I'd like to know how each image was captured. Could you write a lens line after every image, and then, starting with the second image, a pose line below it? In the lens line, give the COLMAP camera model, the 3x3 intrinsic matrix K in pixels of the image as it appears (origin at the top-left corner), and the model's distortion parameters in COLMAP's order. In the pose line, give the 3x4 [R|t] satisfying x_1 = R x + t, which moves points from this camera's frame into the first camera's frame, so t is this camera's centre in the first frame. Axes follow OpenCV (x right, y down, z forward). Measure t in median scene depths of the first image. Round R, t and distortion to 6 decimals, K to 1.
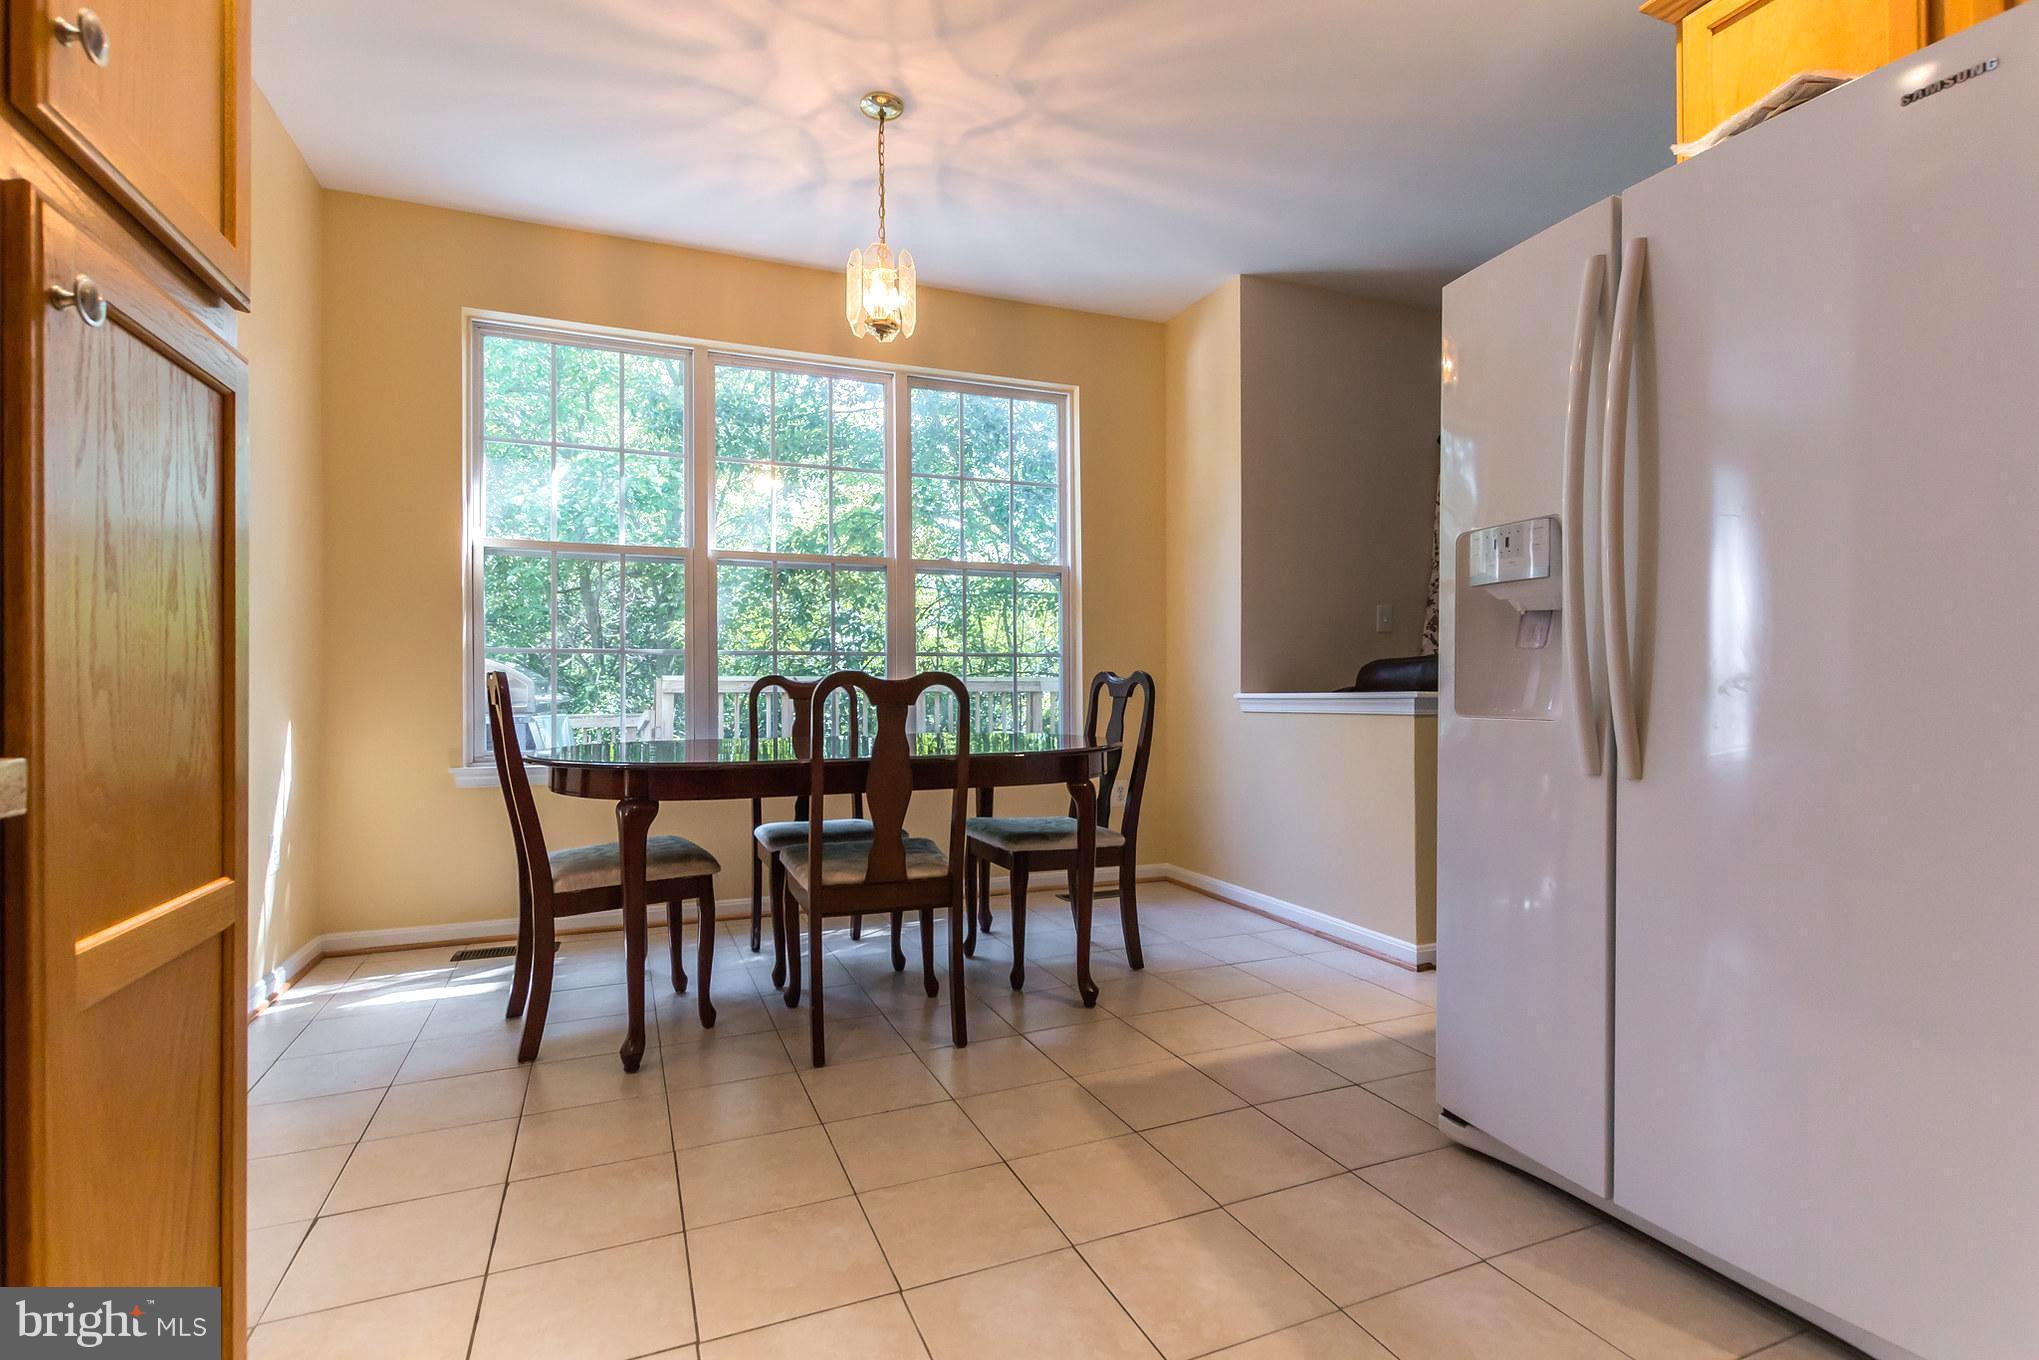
lens RADIAL K [[938.0, 0, 985.5], [0, 938.0, 679.6], [0, 0, 1]] dist [0.000047, -0.025167]
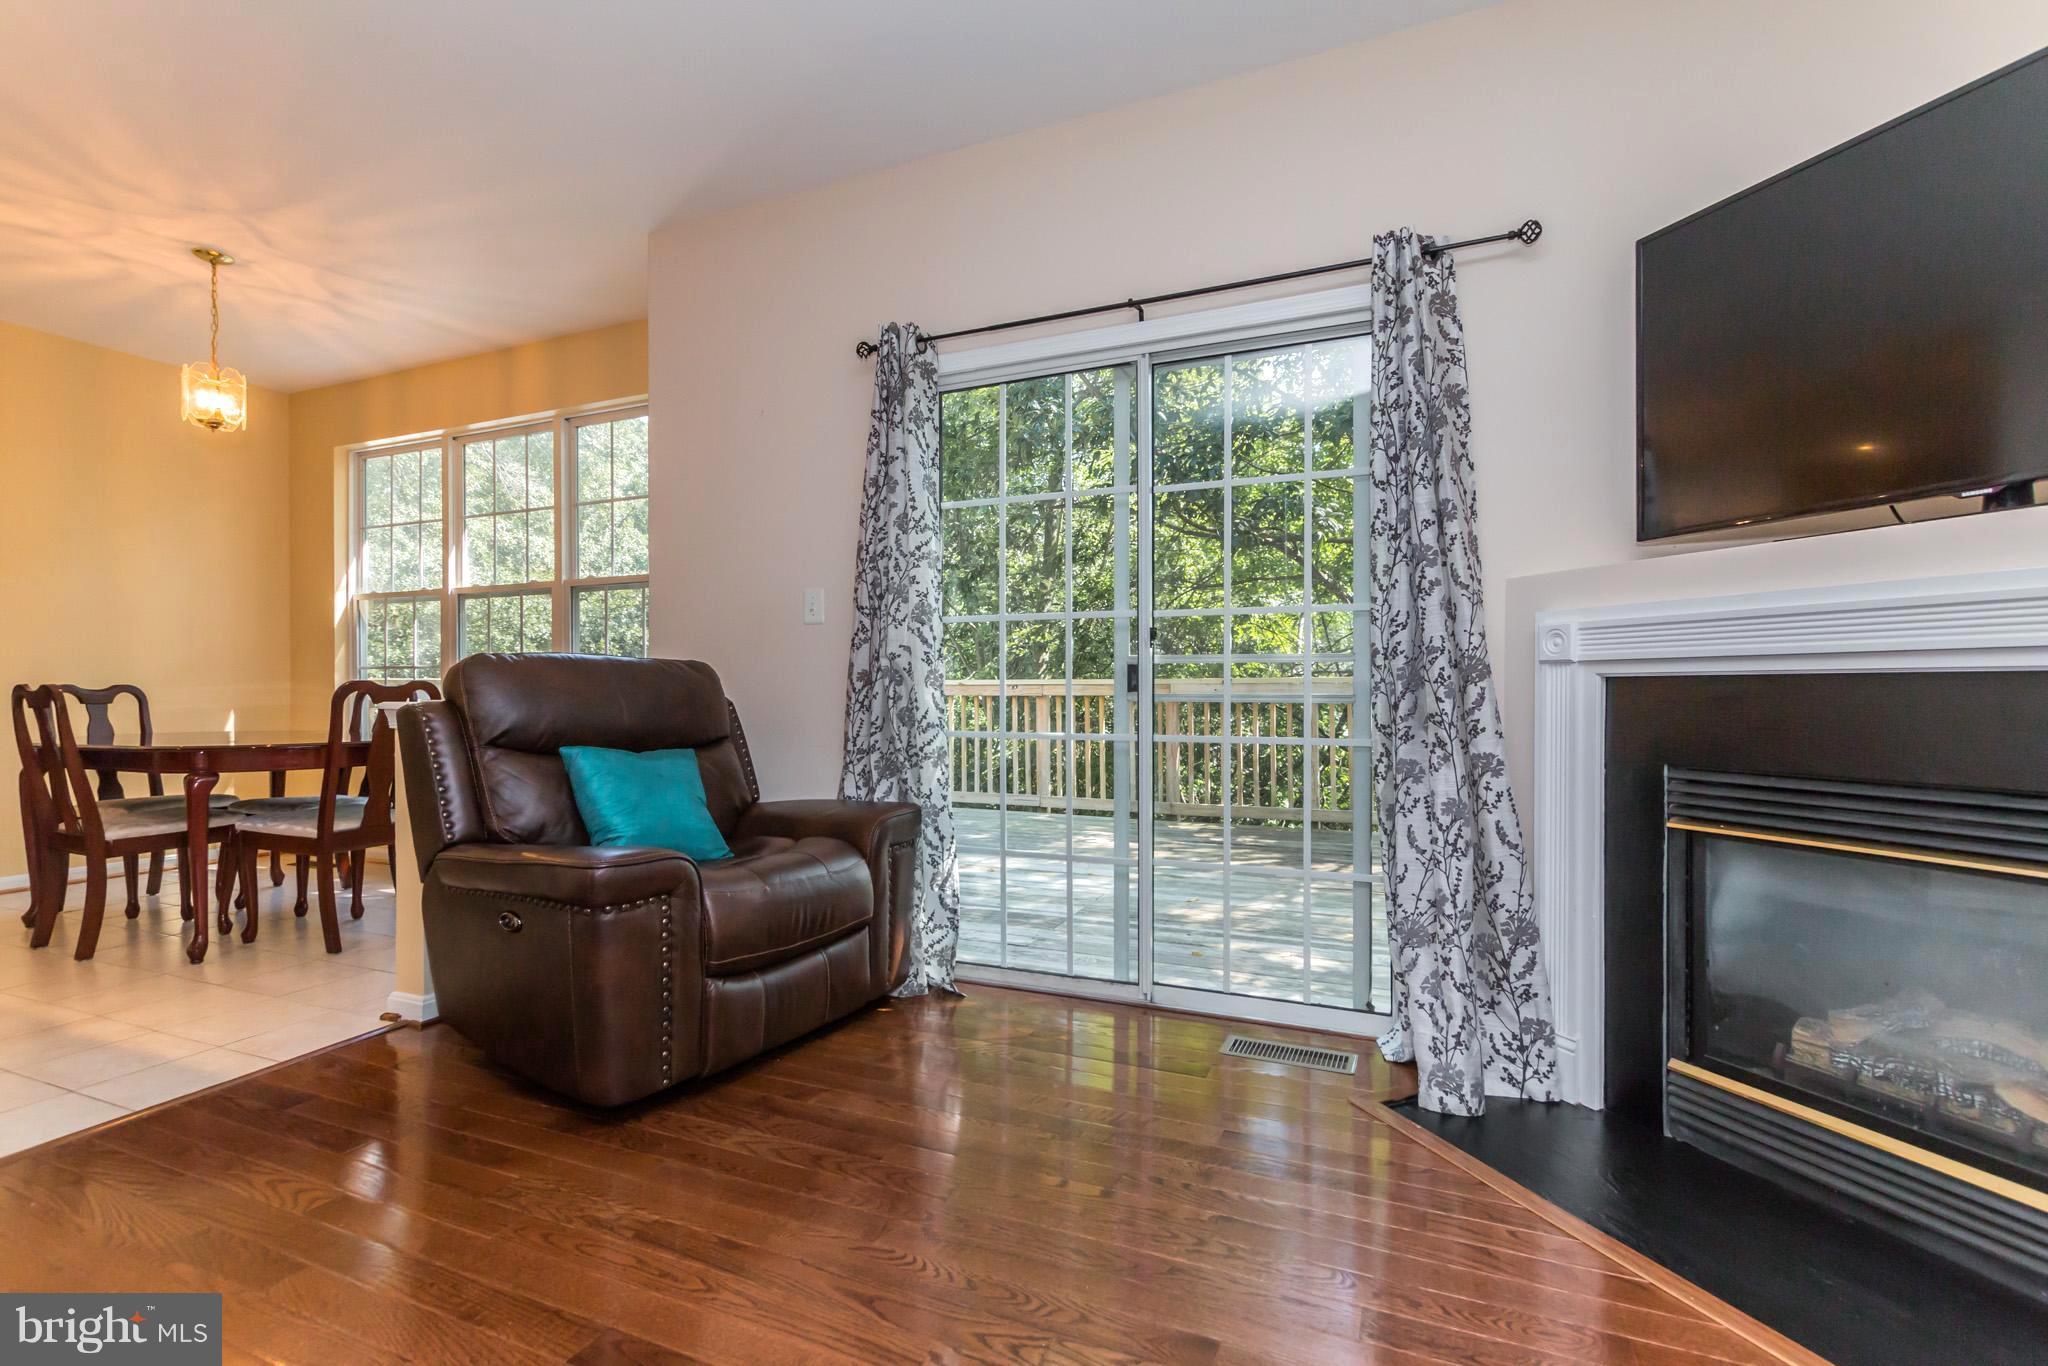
lens RADIAL K [[912.3, 0, 1024.0], [0, 912.3, 683.0], [0, 0, 1]] dist [-0.000489, 0.000003]
pose [[0.705267, -0.001327, -0.708940, 1.105023], [0.011172, 0.999895, 0.009243, -0.004374], [0.708854, -0.014439, 0.705208, 0.610249]]
